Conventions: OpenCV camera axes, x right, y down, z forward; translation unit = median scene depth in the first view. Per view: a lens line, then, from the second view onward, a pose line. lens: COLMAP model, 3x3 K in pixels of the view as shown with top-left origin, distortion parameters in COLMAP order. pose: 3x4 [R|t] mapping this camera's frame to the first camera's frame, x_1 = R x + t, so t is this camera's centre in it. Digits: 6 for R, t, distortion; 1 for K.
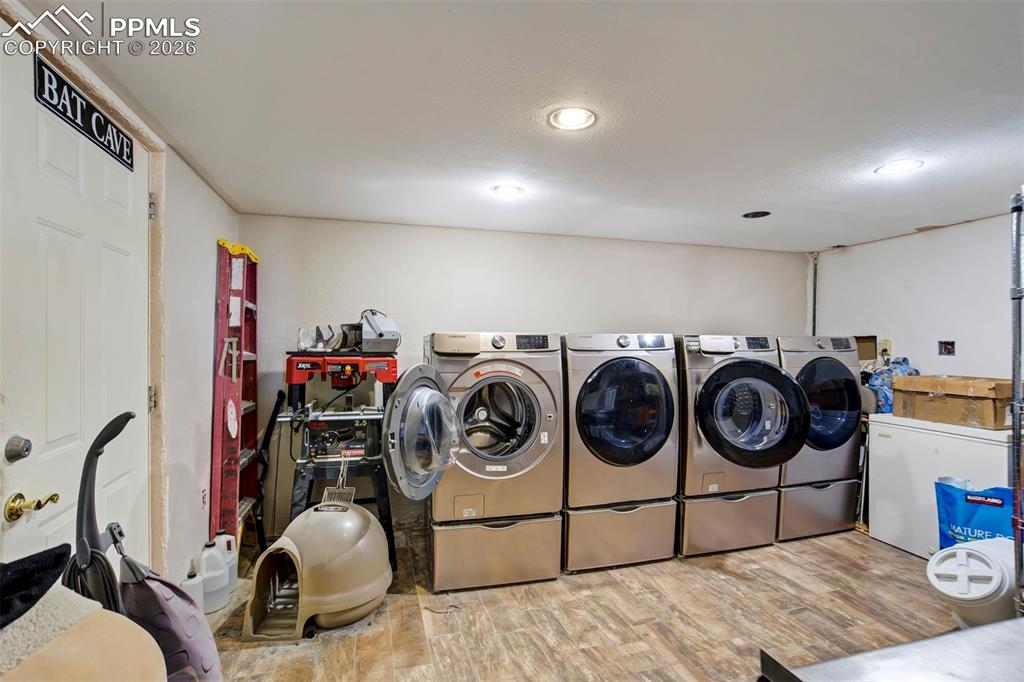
lens RADIAL K [[488.1, 0, 507.5], [0, 488.1, 342.2], [0, 0, 1]] dist [-0.015461, 0.009727]
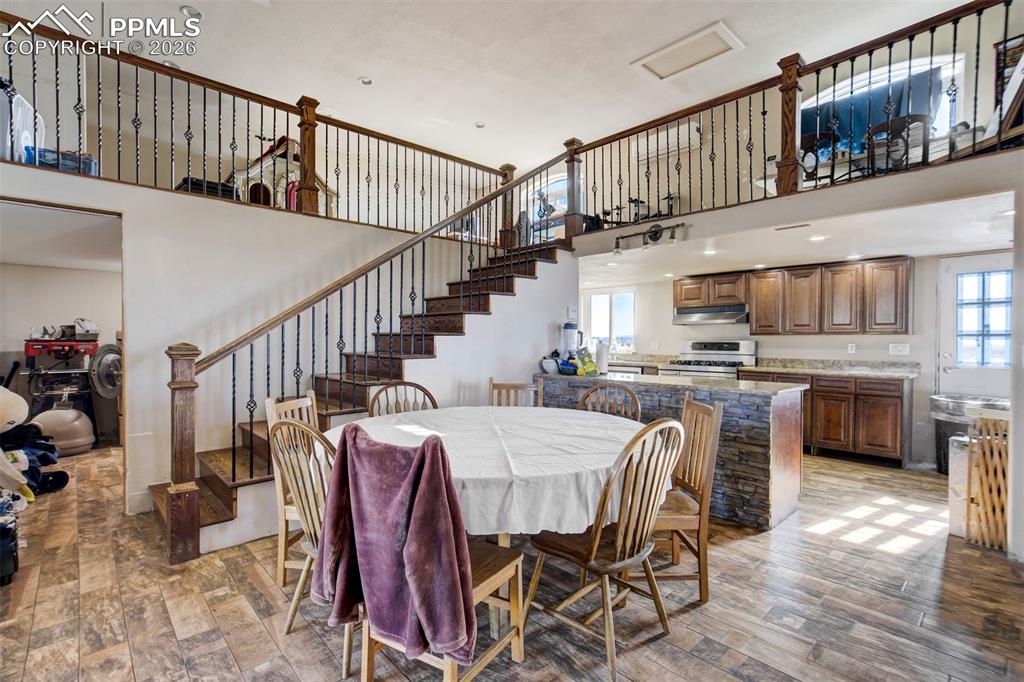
lens RADIAL K [[488.1, 0, 516.8], [0, 488.1, 342.1], [0, 0, 1]] dist [-0.015461, 0.009727]
pose [[0.894006, -0.006789, 0.448003, 0.424178], [0.006794, 0.999976, 0.001596, 0.039424], [-0.448003, 0.001617, 0.894031, -1.577304]]
